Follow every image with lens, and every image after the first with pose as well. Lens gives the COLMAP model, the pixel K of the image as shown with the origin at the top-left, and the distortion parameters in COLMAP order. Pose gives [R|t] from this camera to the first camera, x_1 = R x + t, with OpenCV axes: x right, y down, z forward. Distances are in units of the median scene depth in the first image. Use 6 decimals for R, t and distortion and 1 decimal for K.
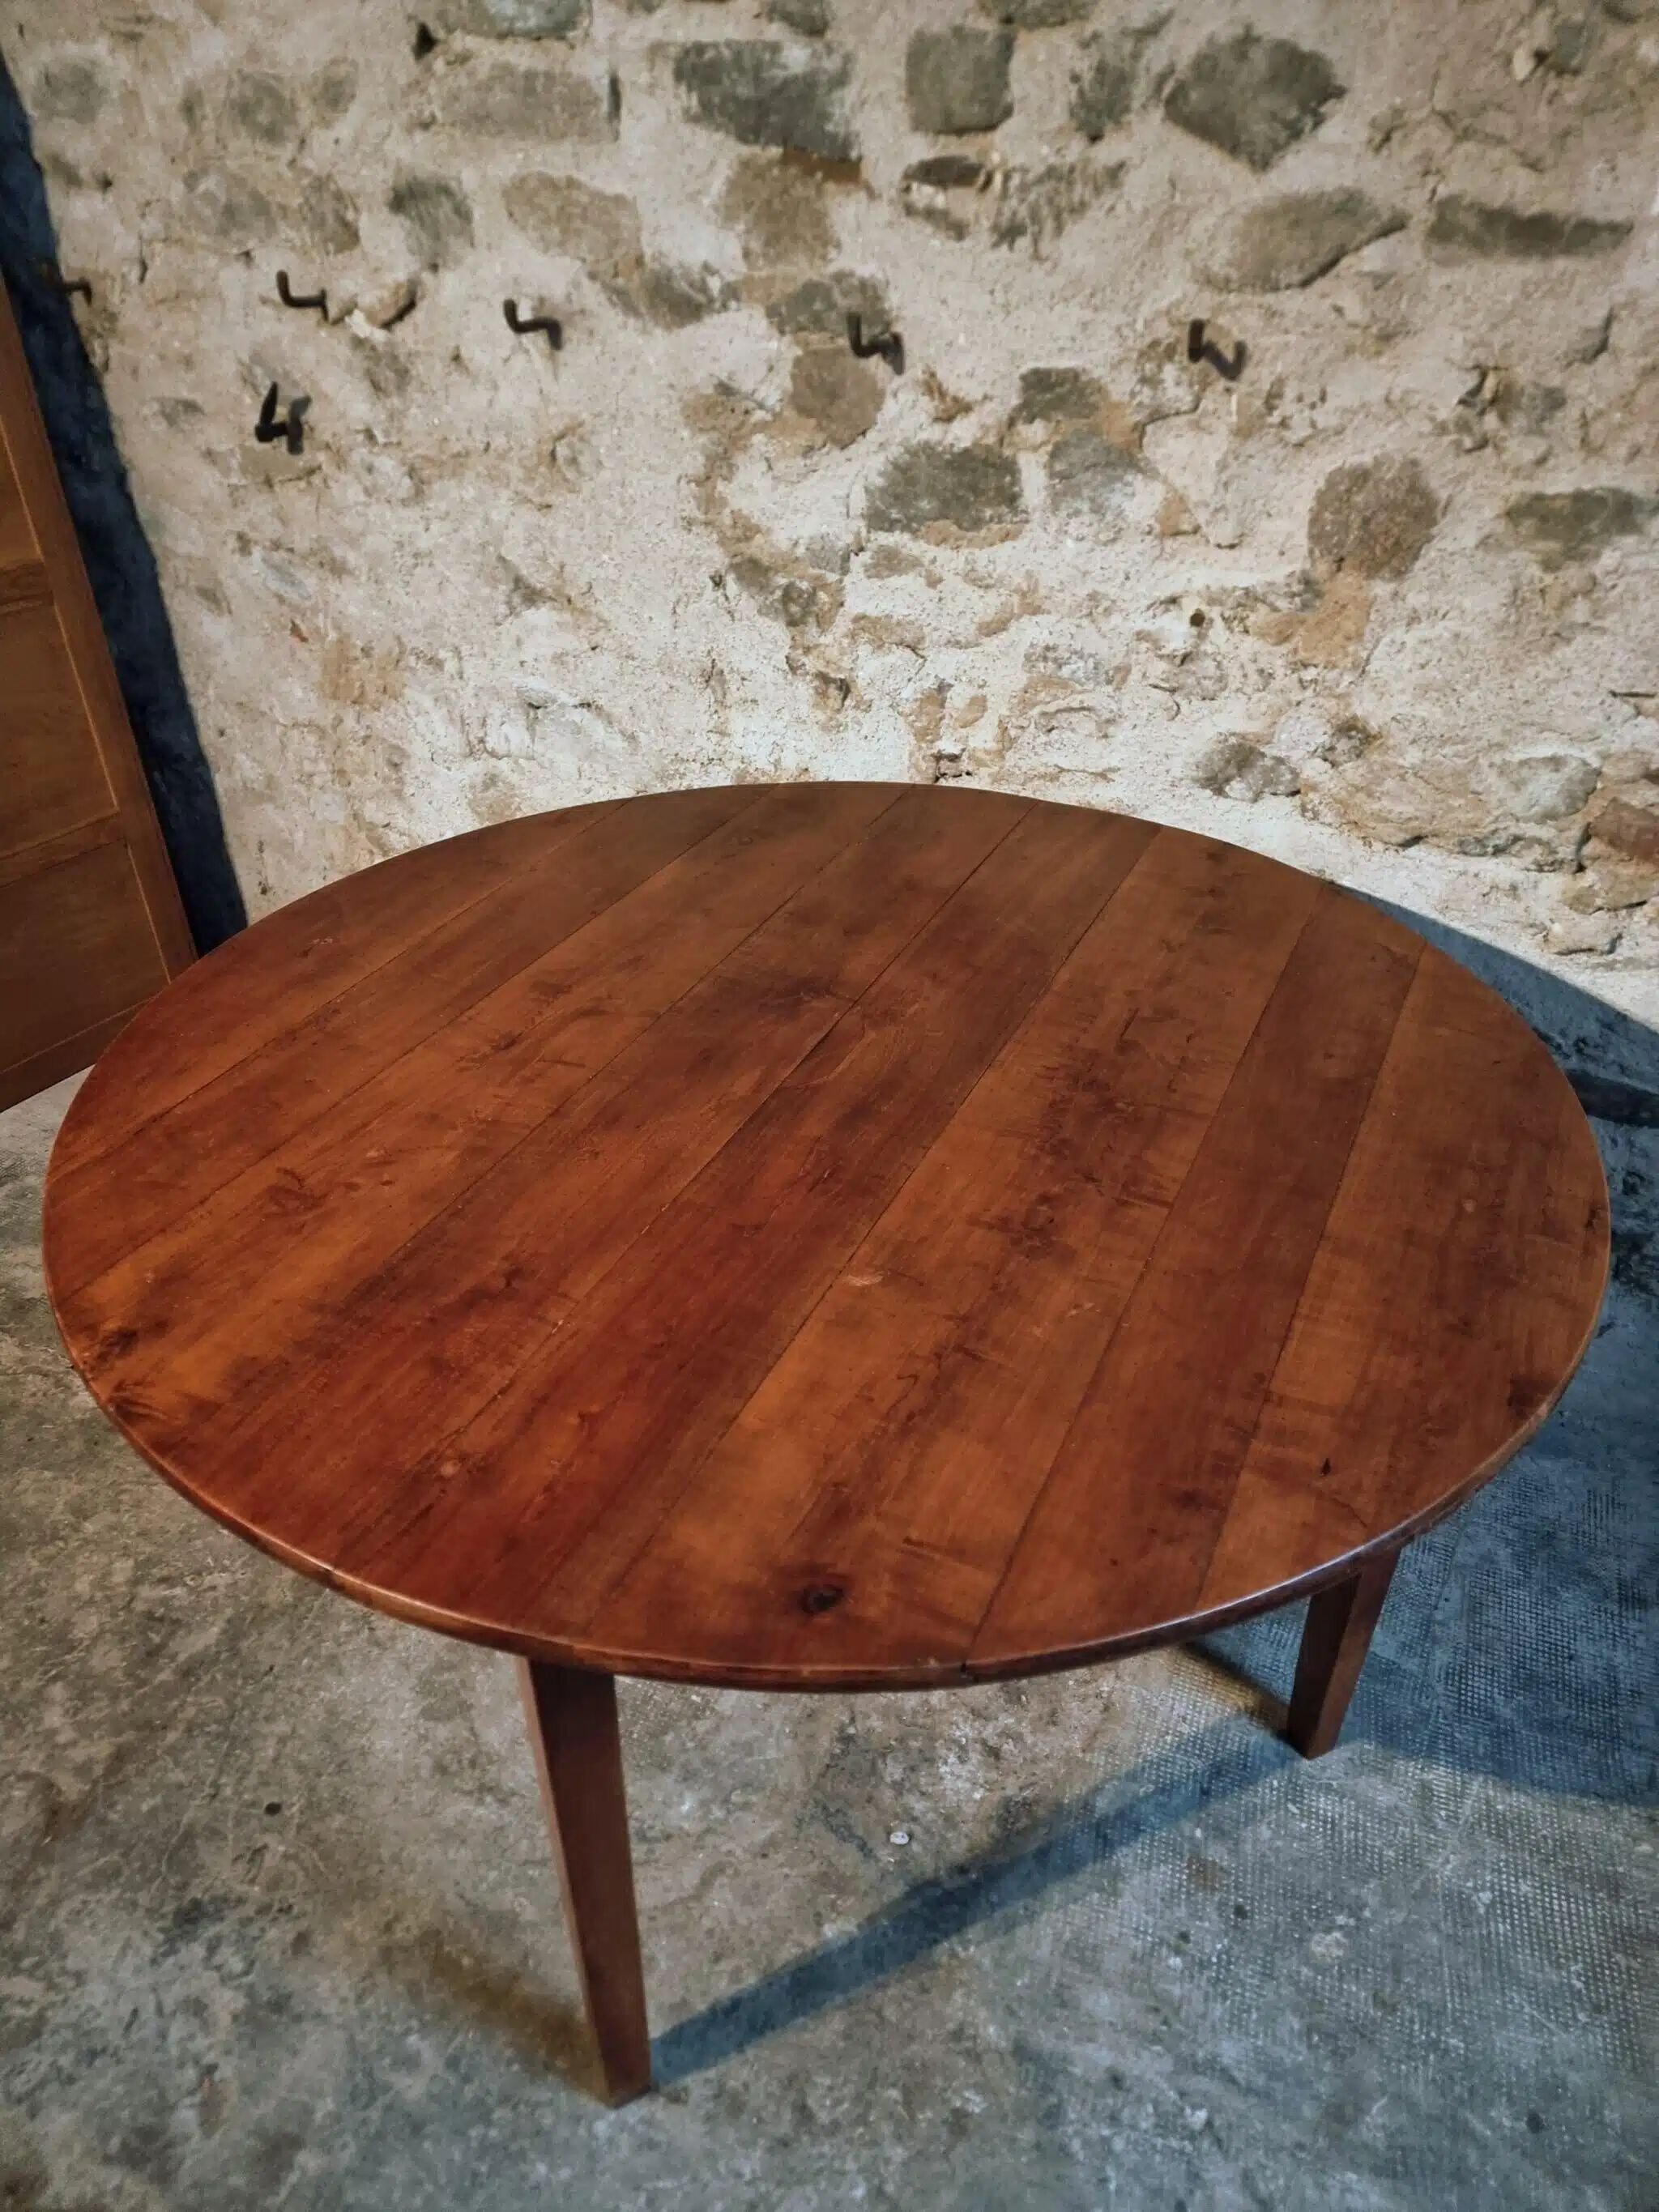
lens RADIAL K [[1524.4, 0, 804.0], [0, 1524.4, 1115.1], [0, 0, 1]] dist [0.064610, -0.063252]
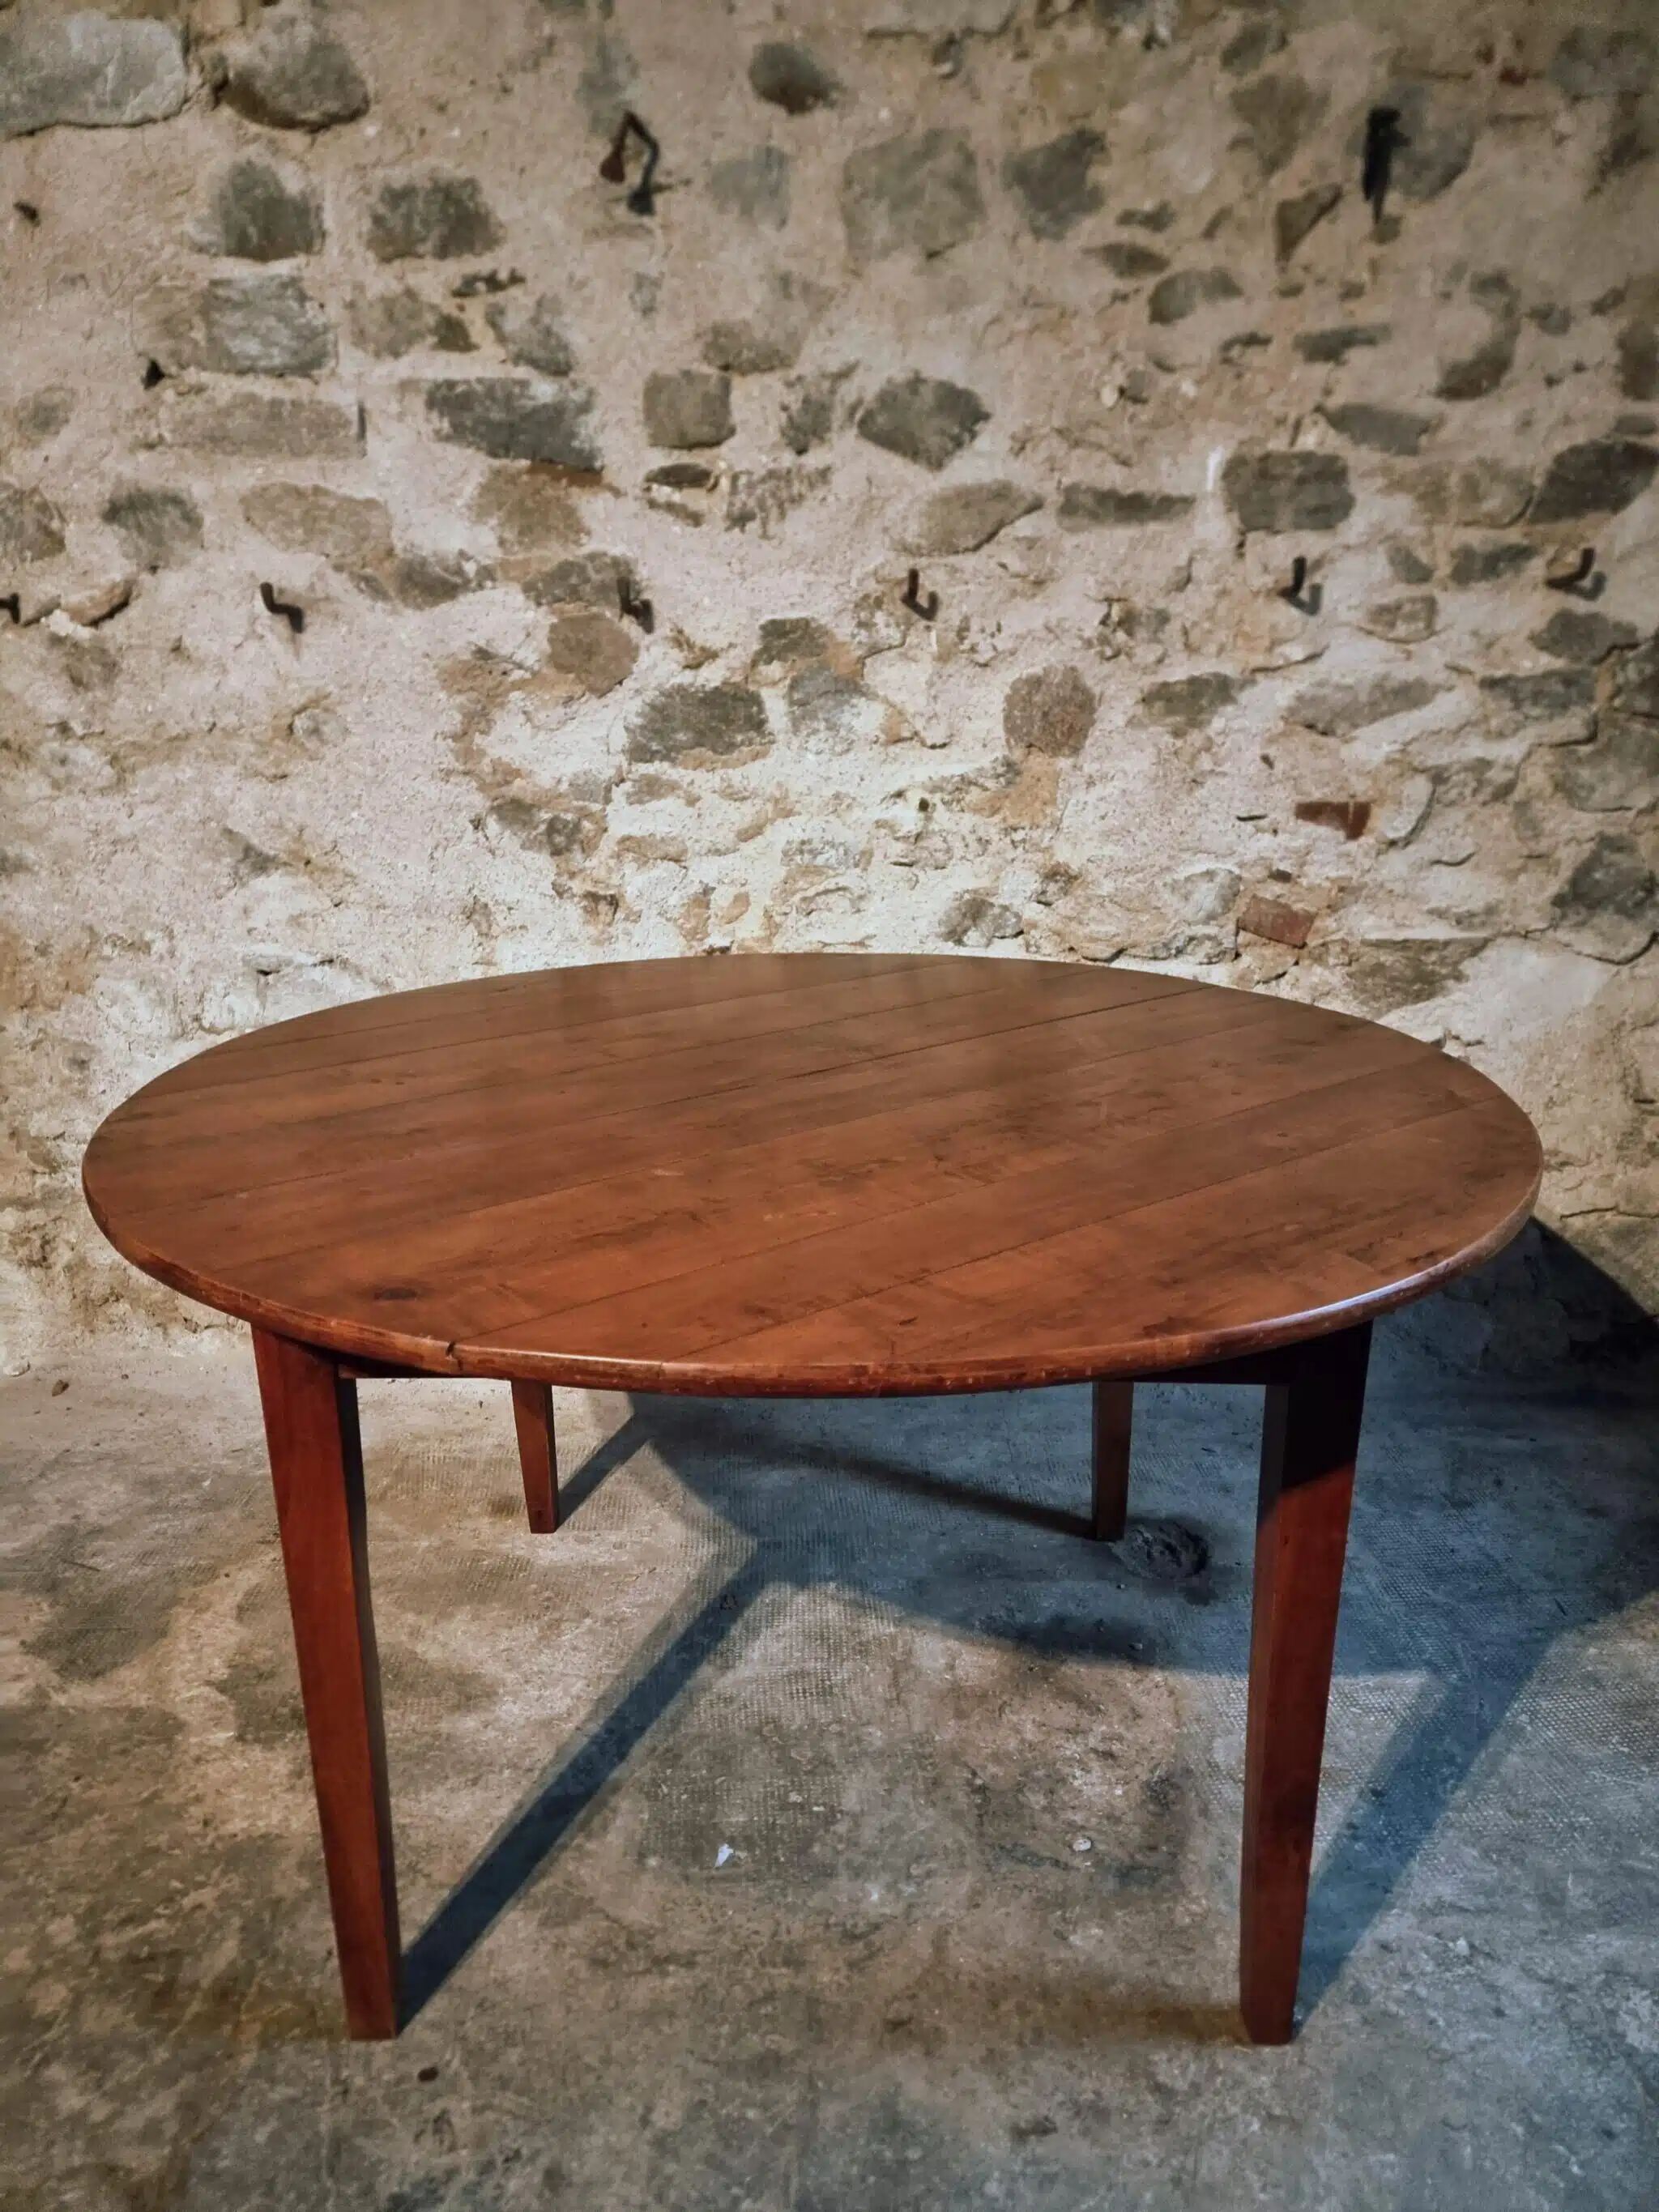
lens RADIAL K [[1522.1, 0, 810.8], [0, 1522.1, 1106.2], [0, 0, 1]] dist [0.072395, -0.076688]
pose [[0.895917, -0.120464, 0.427575, -0.379137], [0.241627, 0.939836, -0.241505, 0.180083], [-0.372758, 0.319683, 0.871123, 0.039558]]
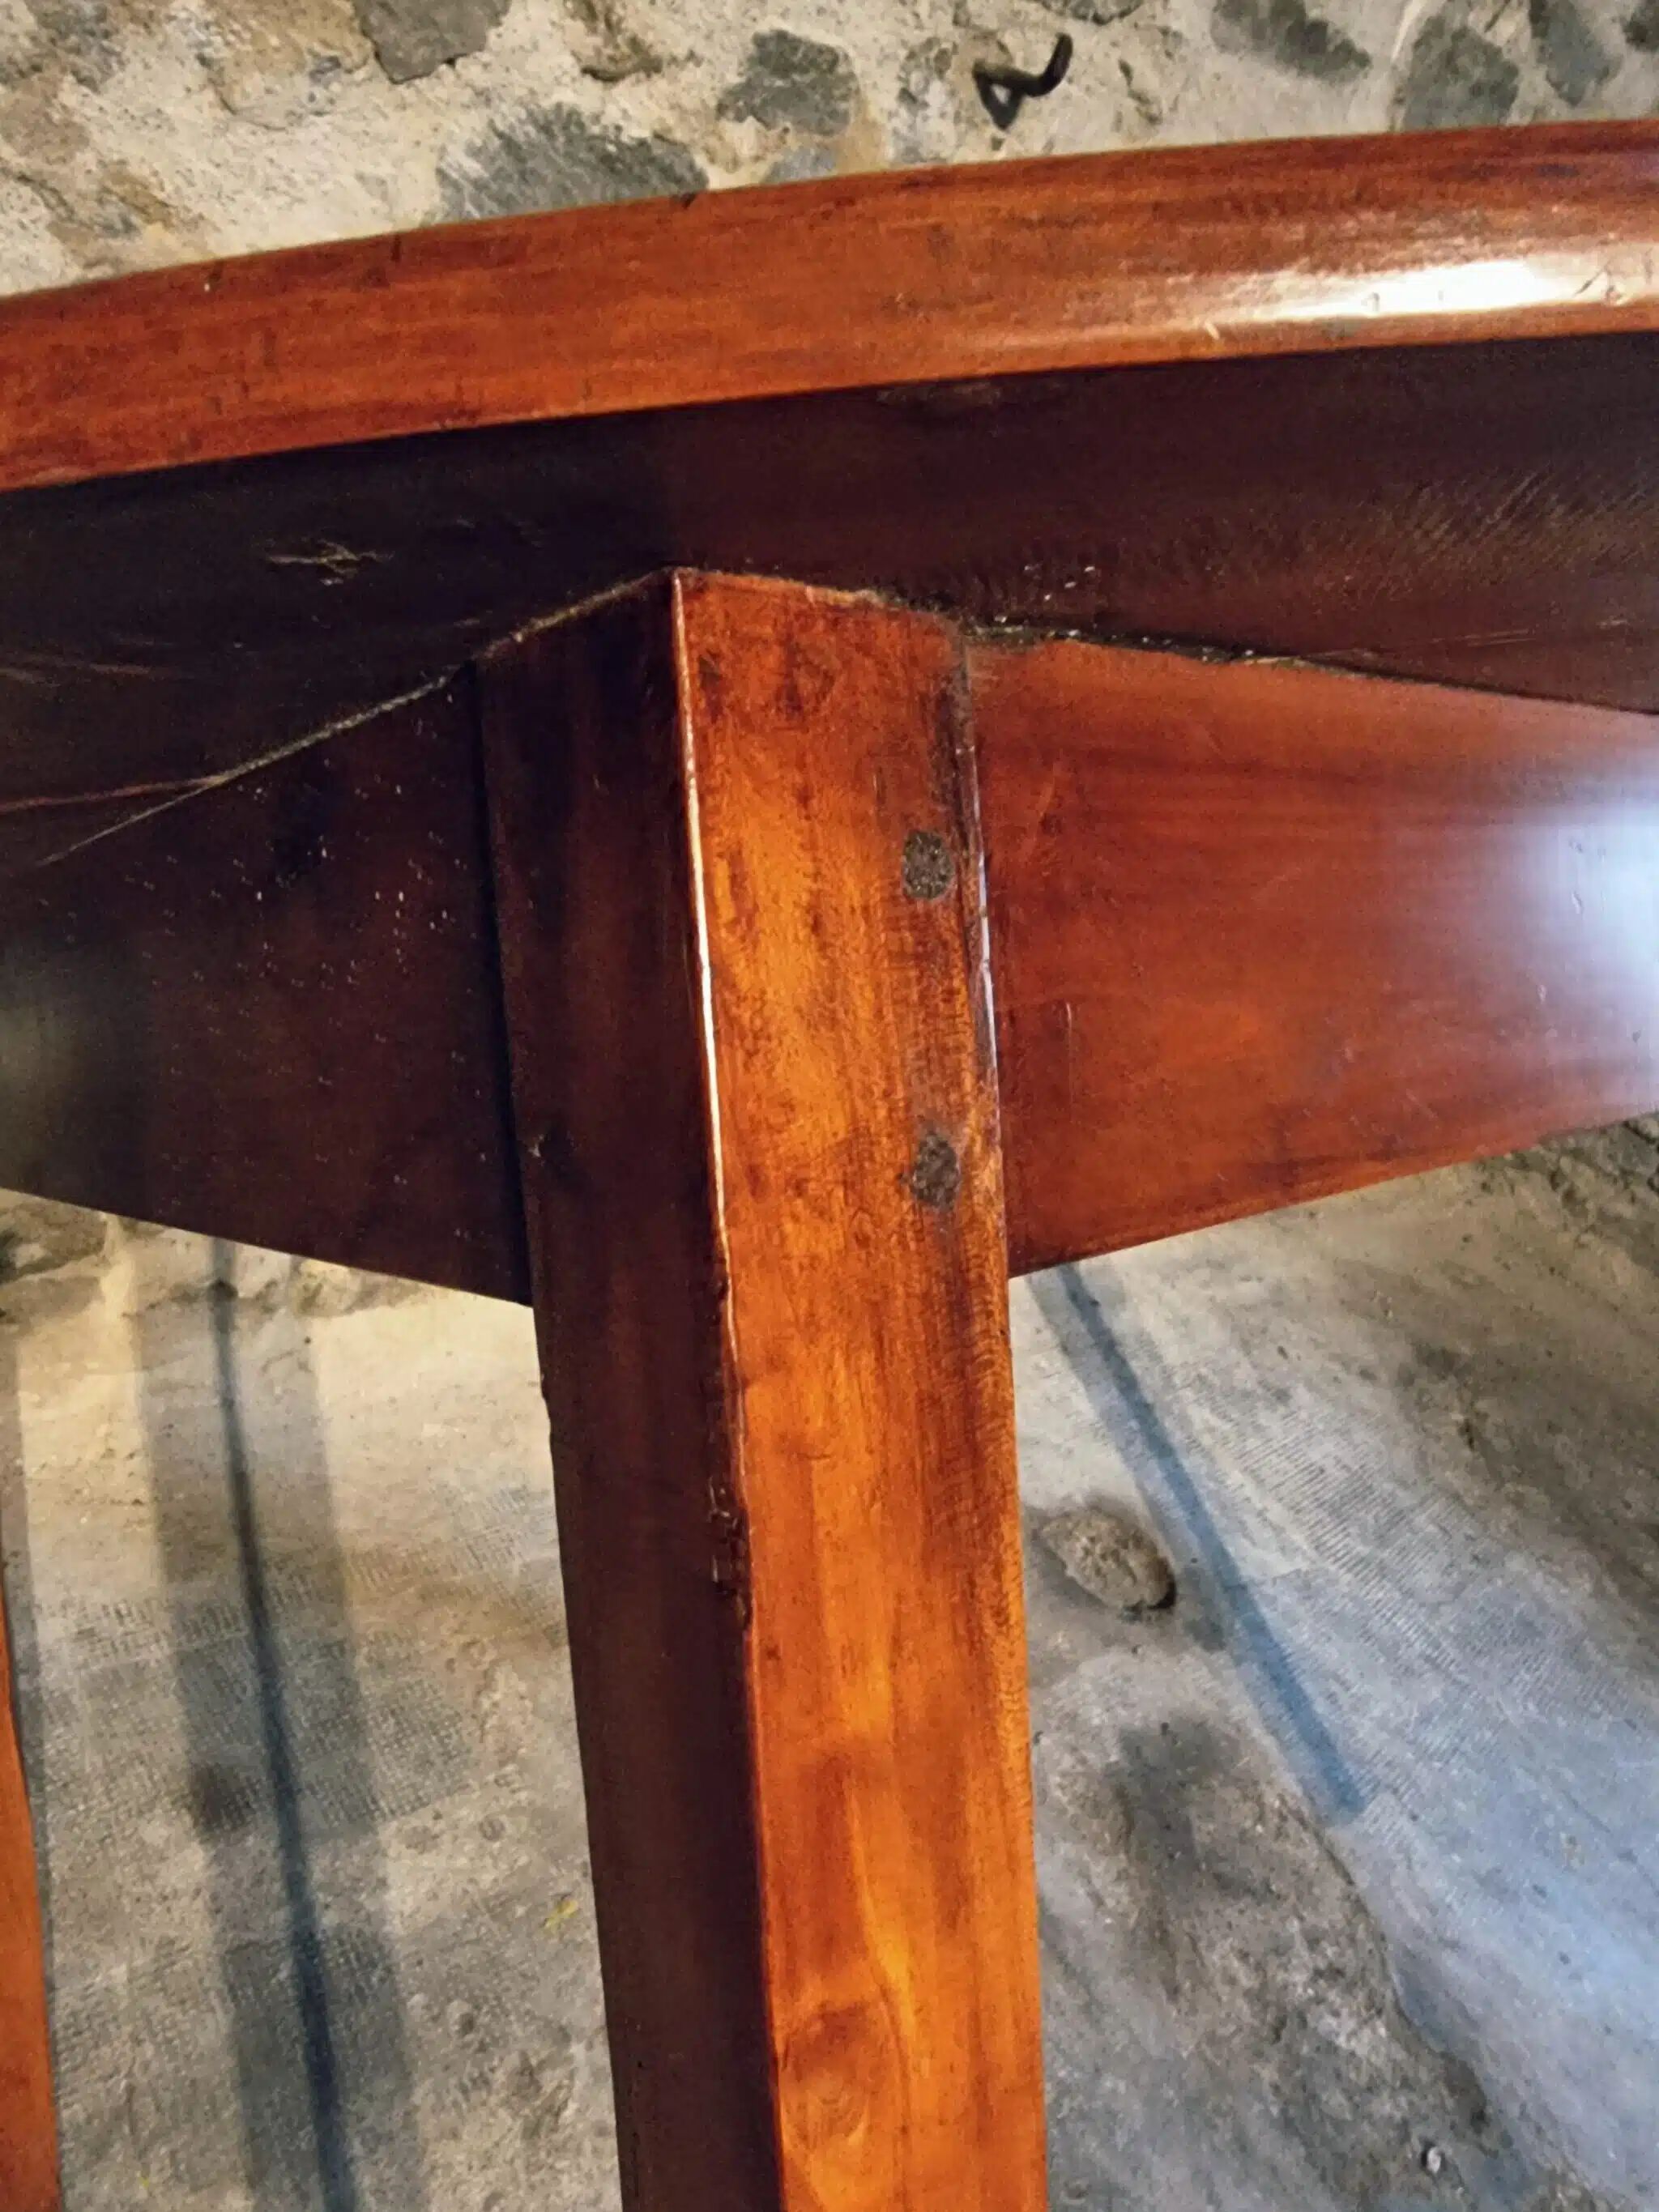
lens RADIAL K [[1576.7, 0, 821.3], [0, 1576.7, 1042.0], [0, 0, 1]] dist [-0.003925, -0.002443]
pose [[0.433621, -0.299524, 0.849858, -0.456890], [0.211984, 0.950577, 0.226861, -0.236509], [-0.875806, 0.081785, 0.475684, 0.698383]]
